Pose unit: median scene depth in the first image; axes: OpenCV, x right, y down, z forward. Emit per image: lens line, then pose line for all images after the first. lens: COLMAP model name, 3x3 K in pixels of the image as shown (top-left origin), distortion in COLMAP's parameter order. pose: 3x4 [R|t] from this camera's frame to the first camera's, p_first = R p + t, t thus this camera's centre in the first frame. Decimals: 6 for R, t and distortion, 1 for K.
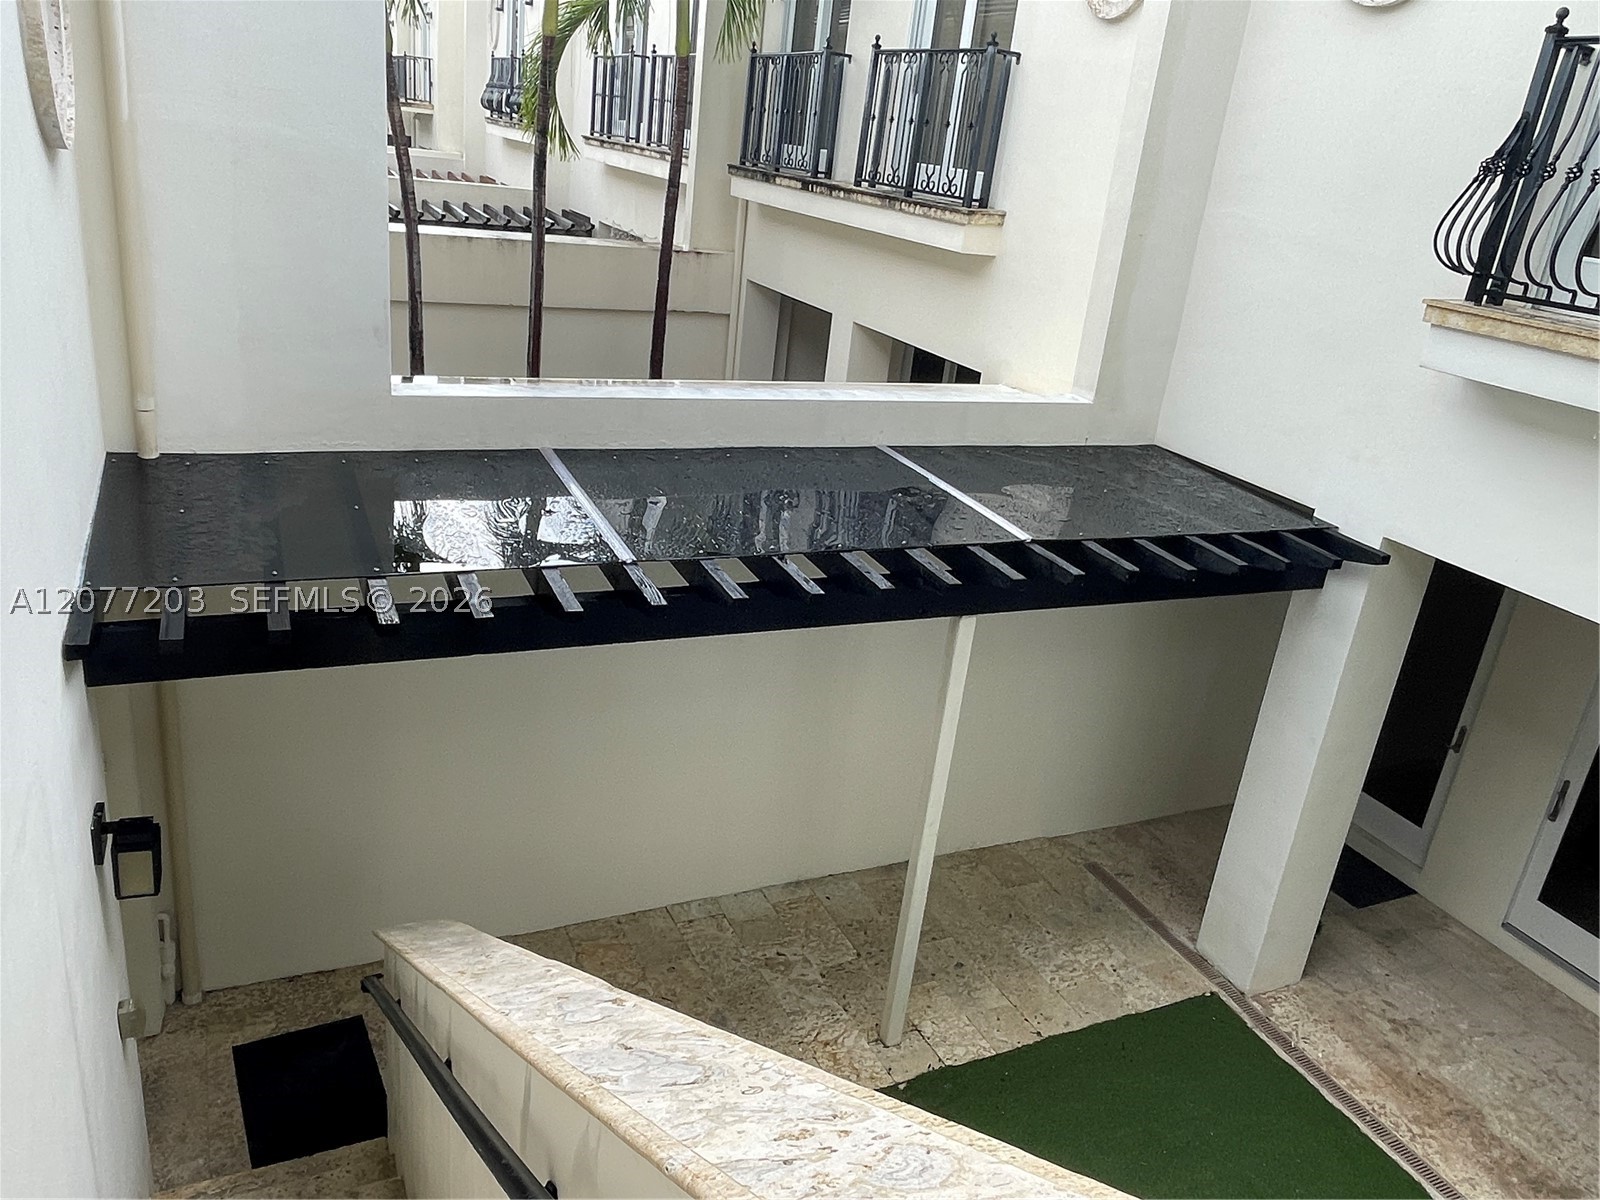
lens RADIAL K [[1181.7, 0, 800.0], [0, 1181.7, 600.0], [0, 0, 1]] dist [-0.002363, -0.001494]
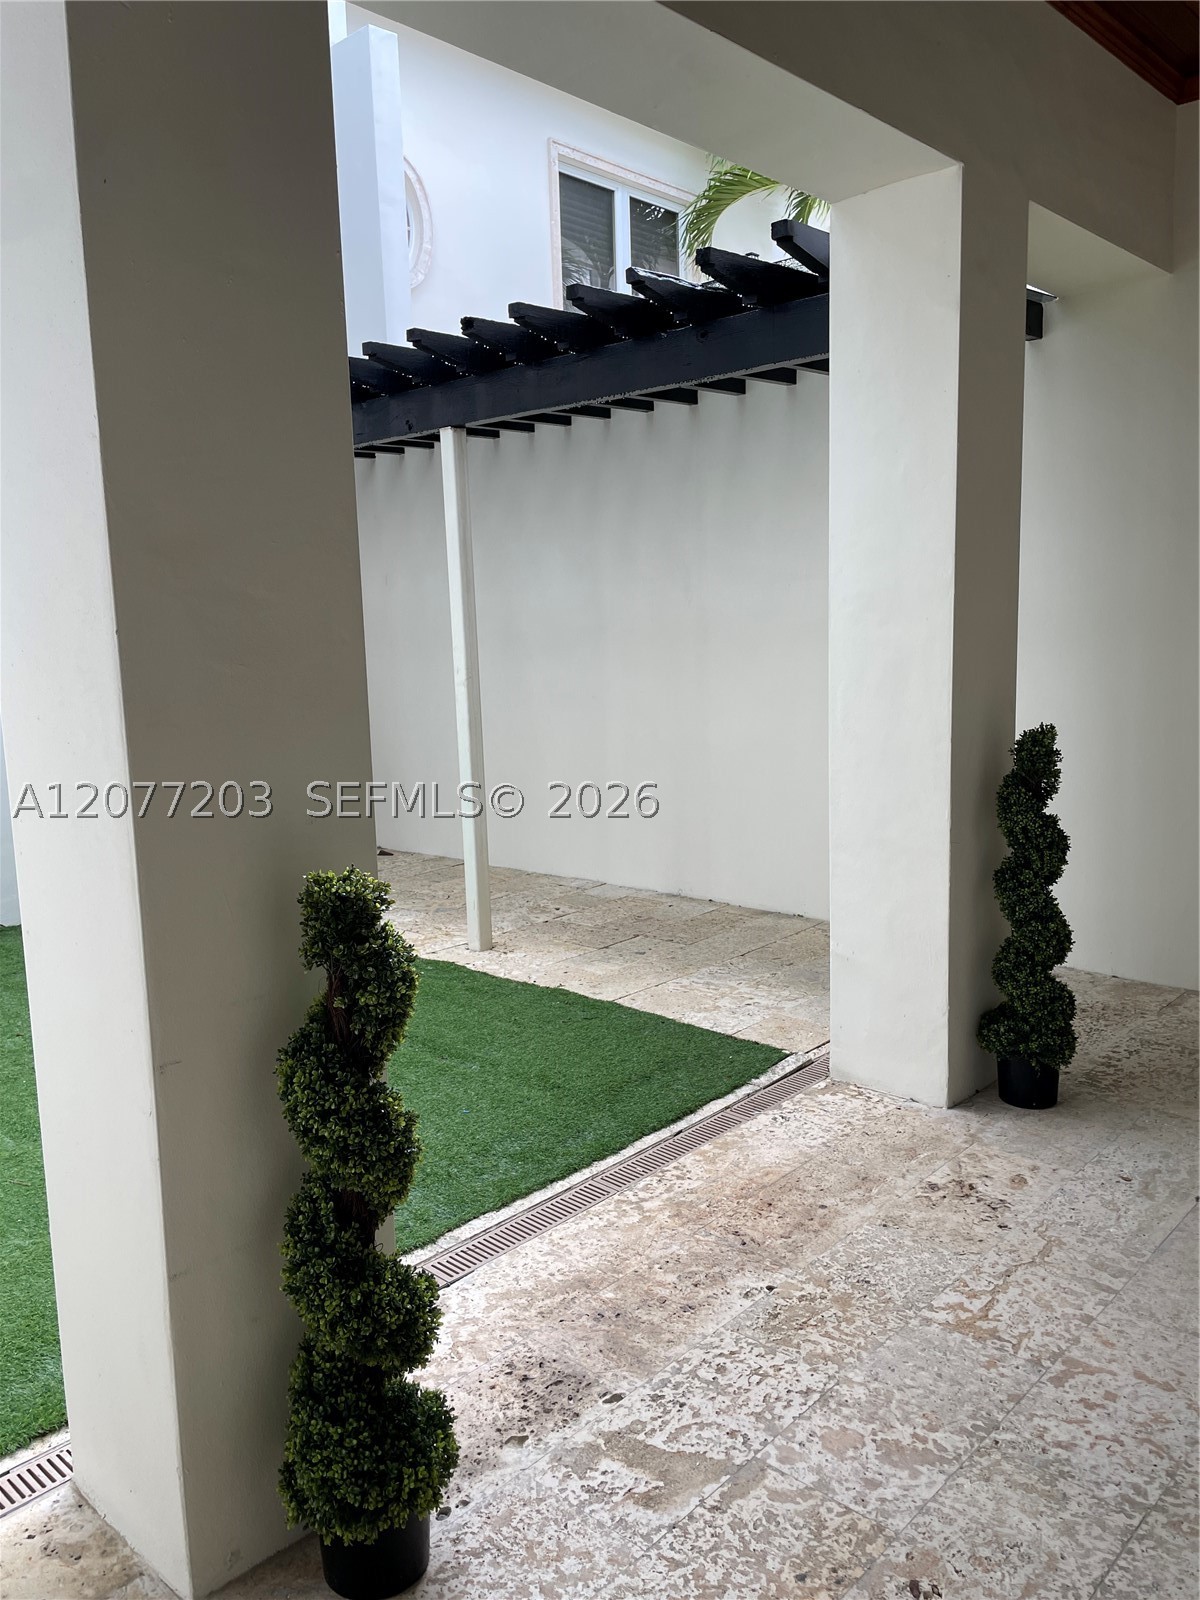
lens RADIAL K [[1215.2, 0, 600.0], [0, 1215.2, 800.0], [0, 0, 1]] dist [0.054469, -0.003475]
pose [[0.372400, 0.021945, -0.927813, 0.945091], [-0.270715, 0.958812, -0.085980, 0.297679], [0.887712, 0.283192, 0.363002, 0.658150]]
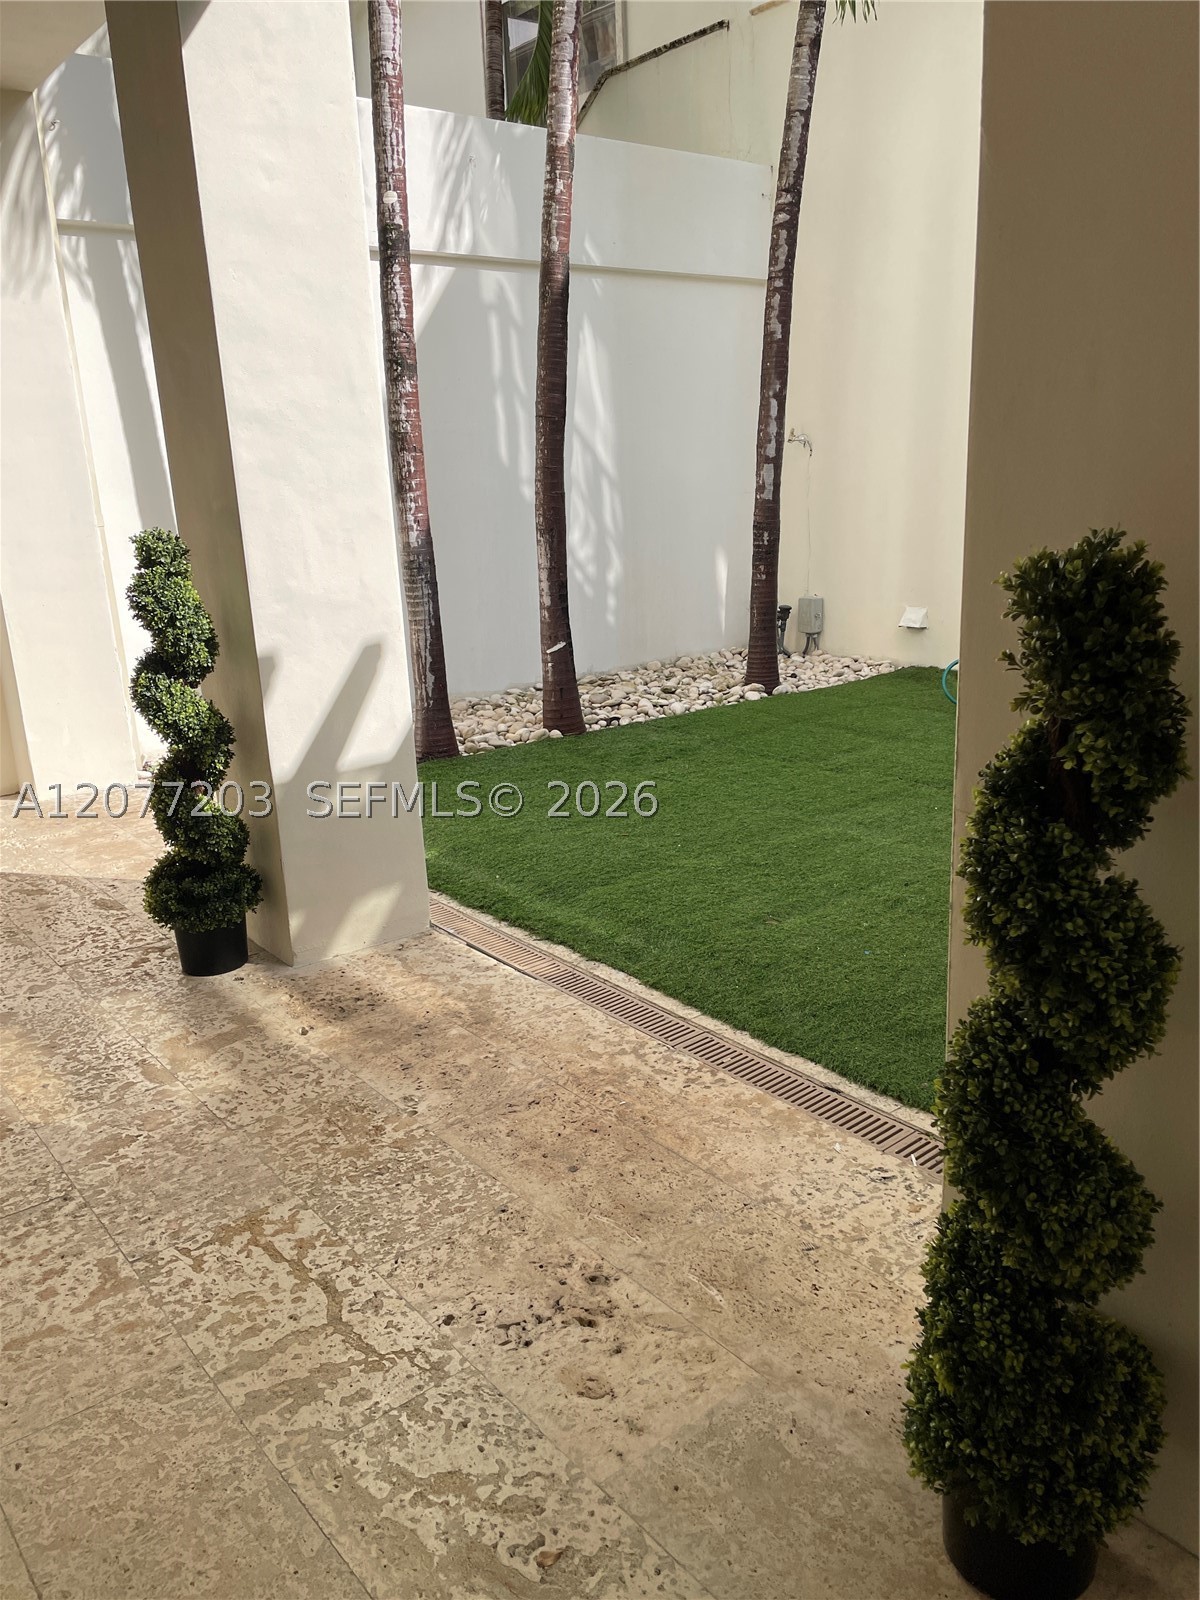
lens RADIAL K [[1215.2, 0, 600.0], [0, 1215.2, 800.0], [0, 0, 1]] dist [0.054469, -0.003475]
pose [[-0.967387, -0.005519, -0.253242, 0.594780], [-0.150852, 0.815687, 0.558478, 0.100280], [0.203484, 0.578467, -0.789918, 1.196146]]
